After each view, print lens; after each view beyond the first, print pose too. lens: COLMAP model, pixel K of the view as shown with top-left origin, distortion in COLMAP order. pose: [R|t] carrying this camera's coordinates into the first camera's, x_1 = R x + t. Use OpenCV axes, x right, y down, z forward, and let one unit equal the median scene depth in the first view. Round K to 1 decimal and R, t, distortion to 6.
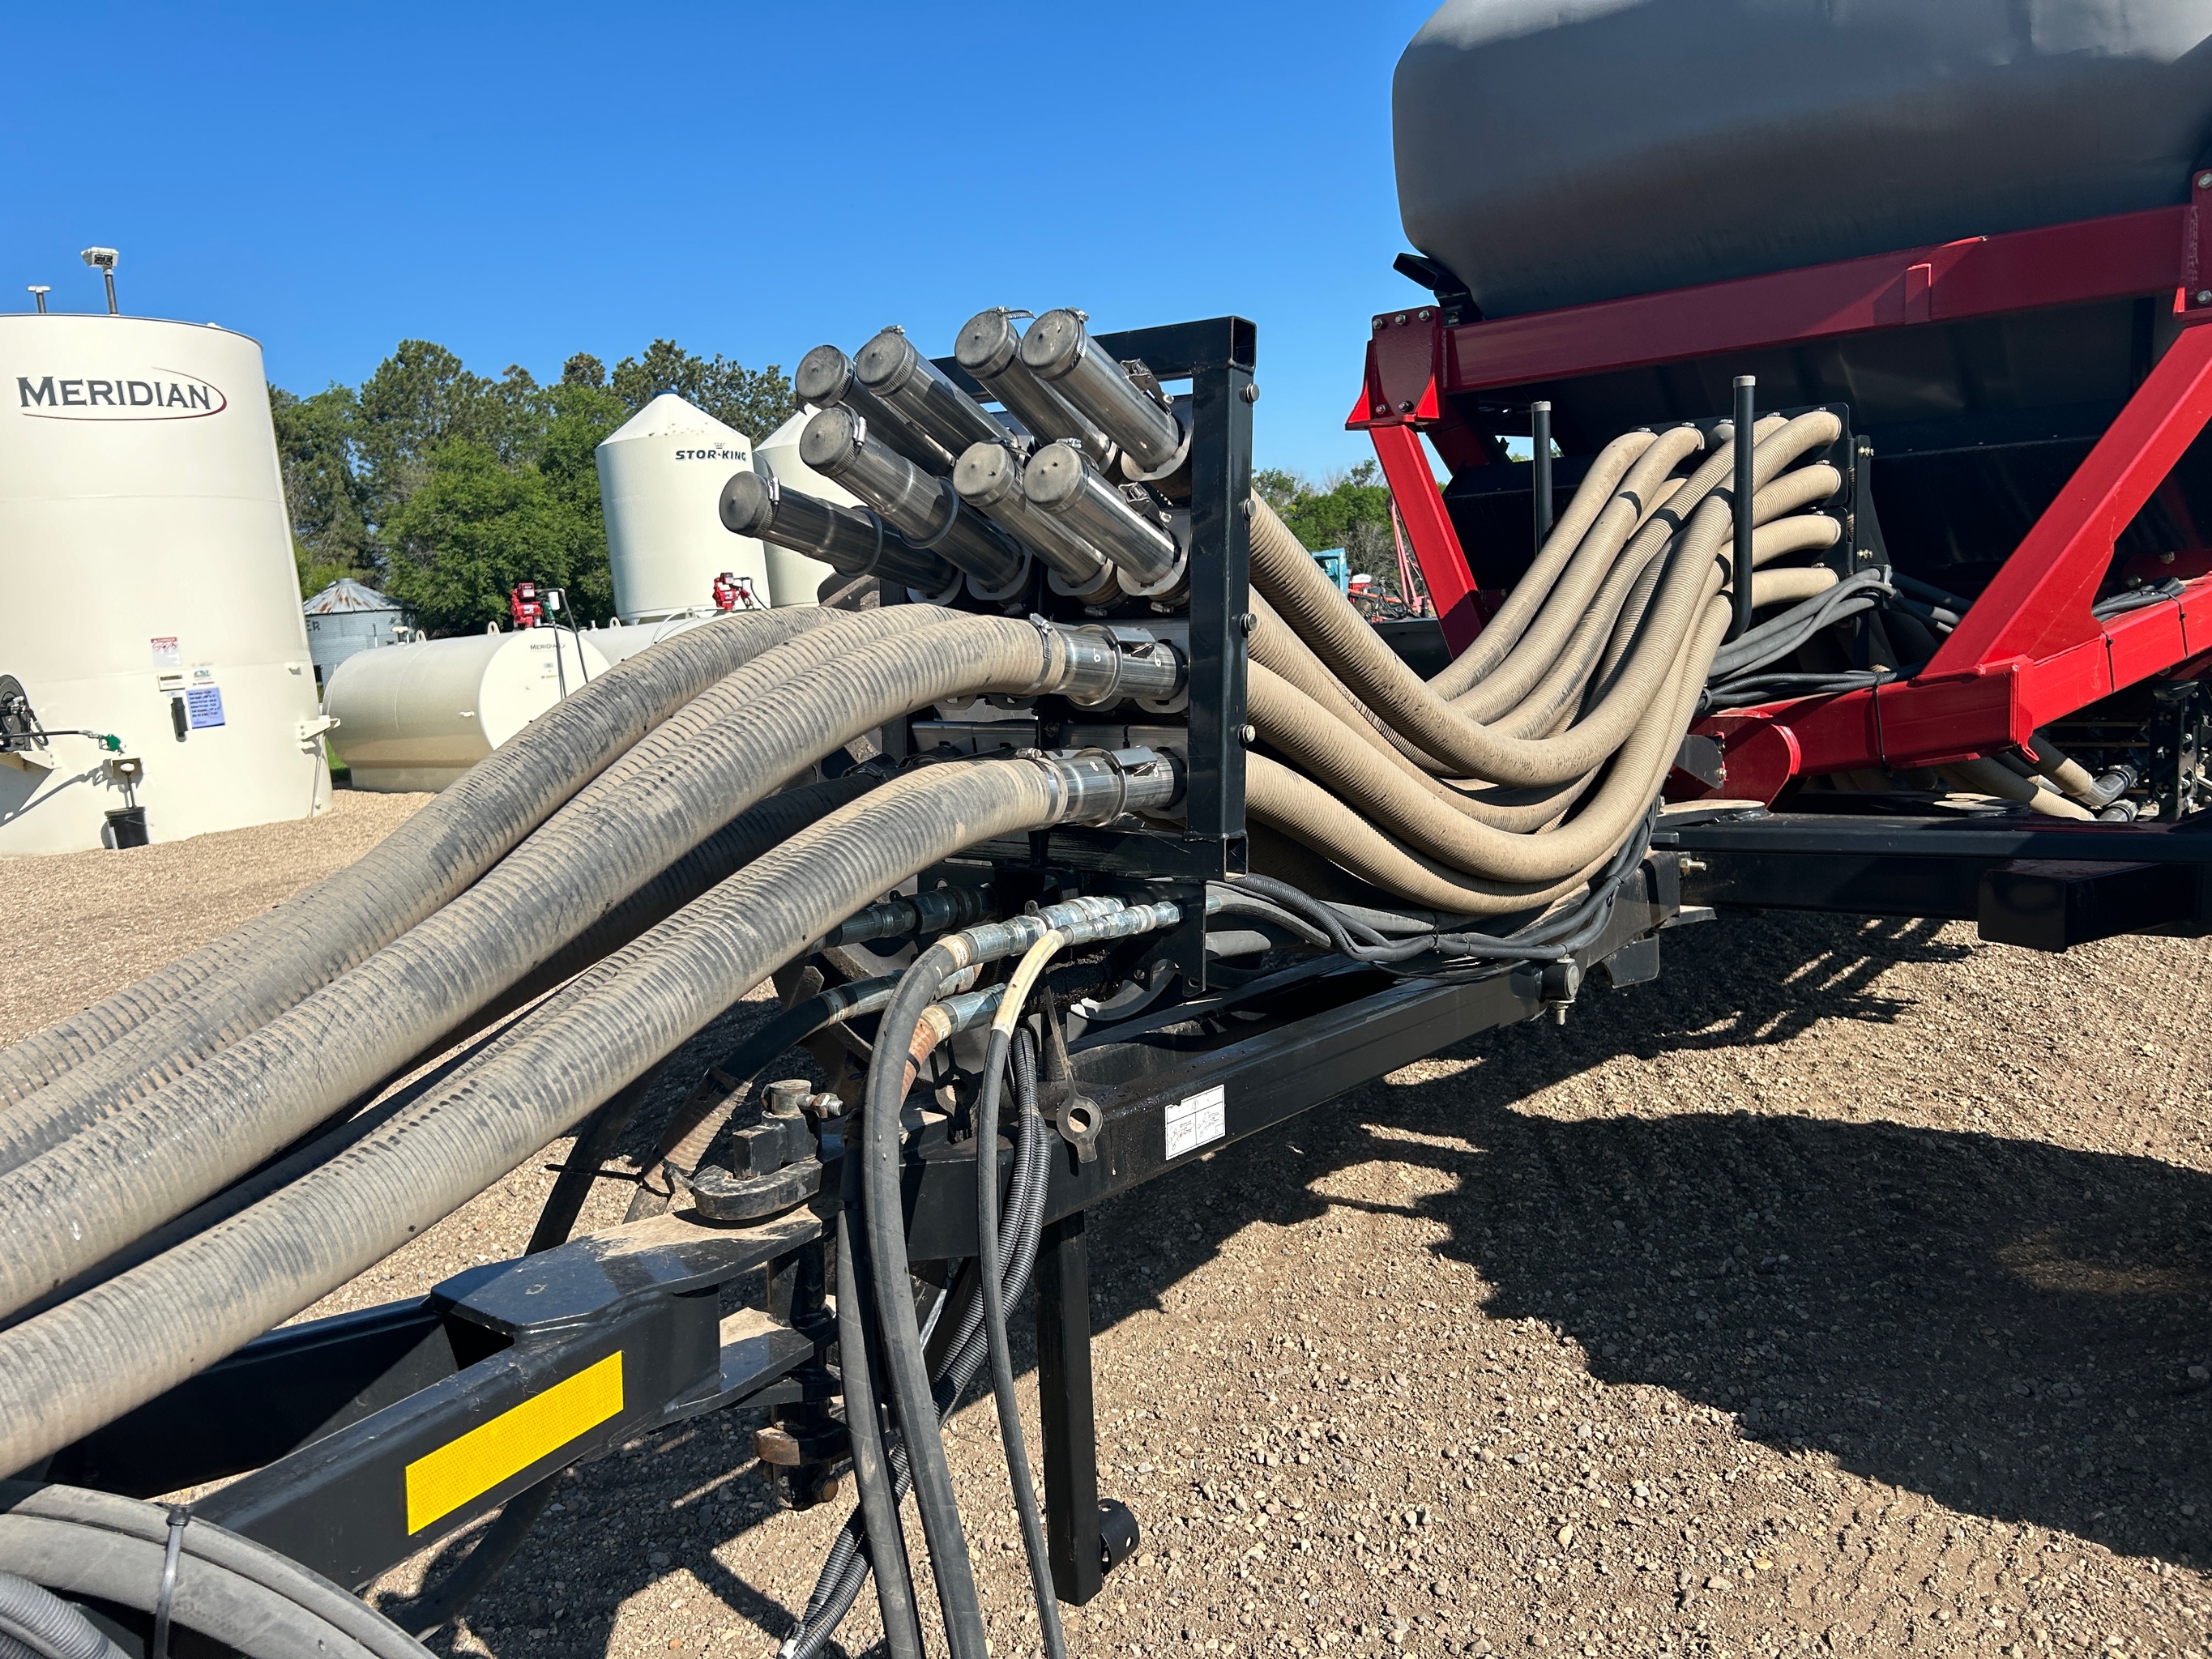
lens RADIAL K [[1689.0, 0, 1068.5], [0, 1689.0, 832.4], [0, 0, 1]] dist [0.011416, -0.000233]
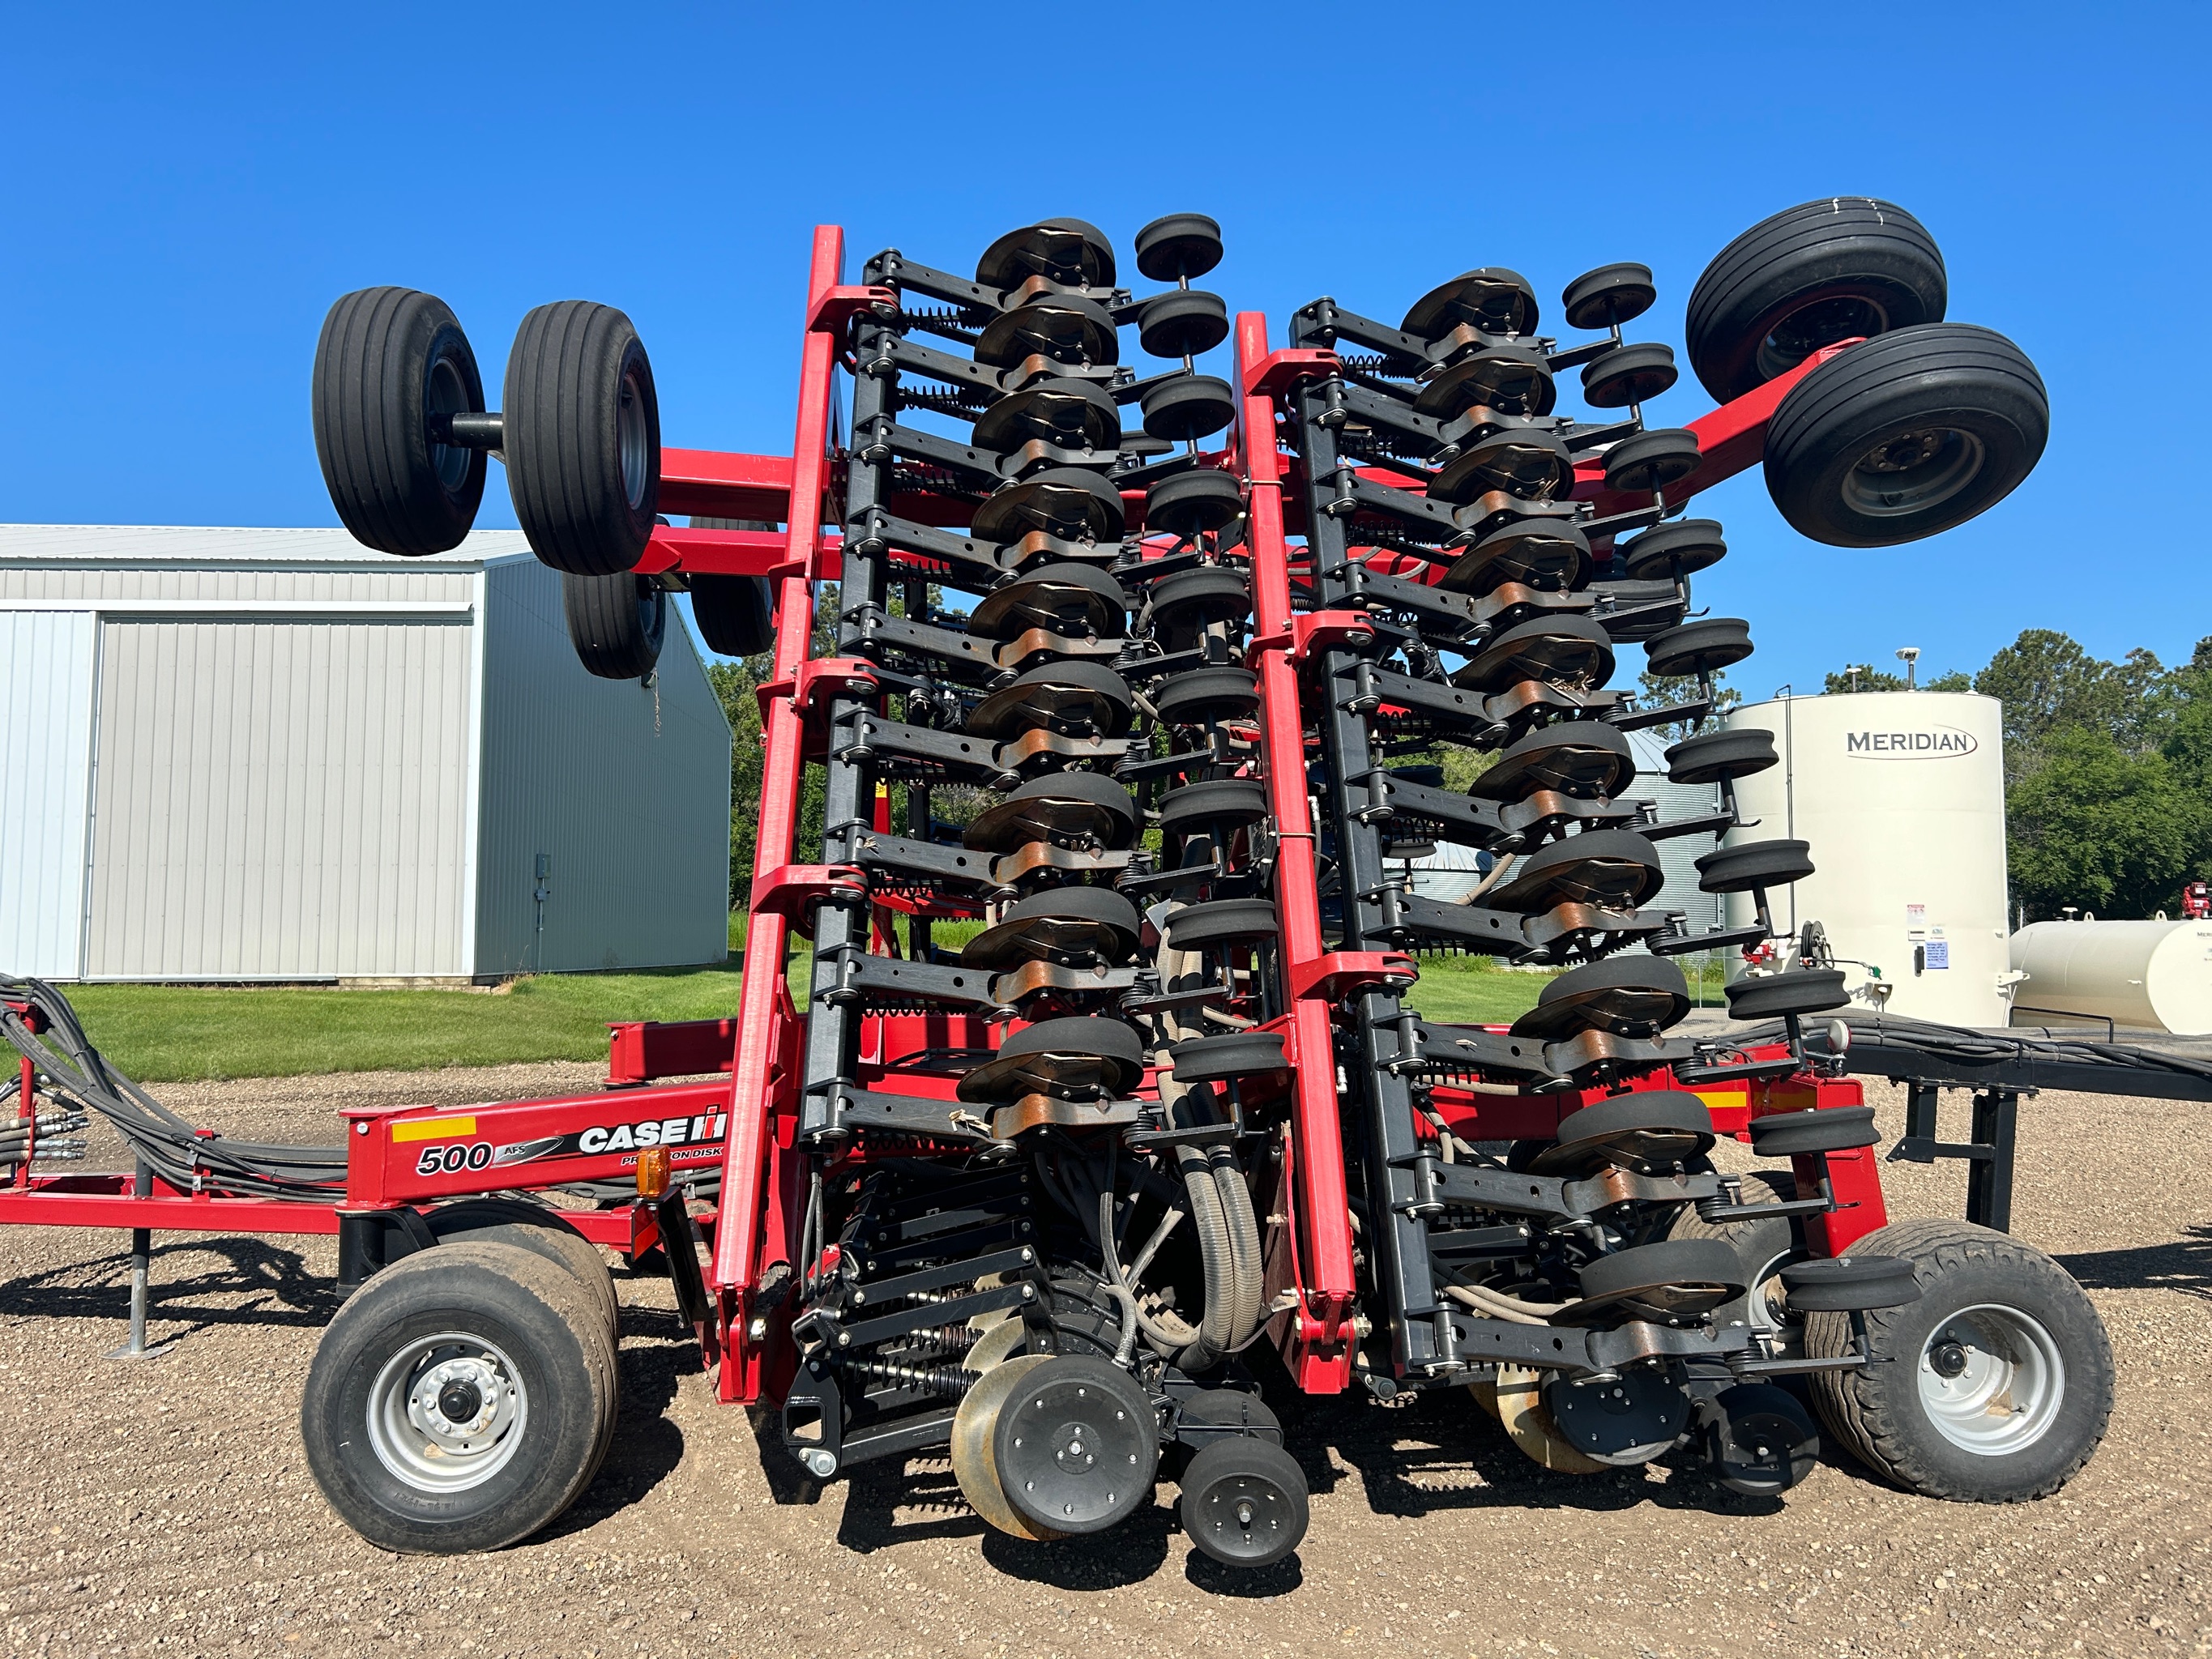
lens RADIAL K [[1689.0, 0, 1068.5], [0, 1689.0, 832.4], [0, 0, 1]] dist [0.011416, -0.000233]
pose [[0.657633, 0.052353, -0.751517, 0.022847], [-0.164599, 0.983465, -0.075526, 0.015664], [0.735136, 0.173368, 0.655376, -0.145813]]
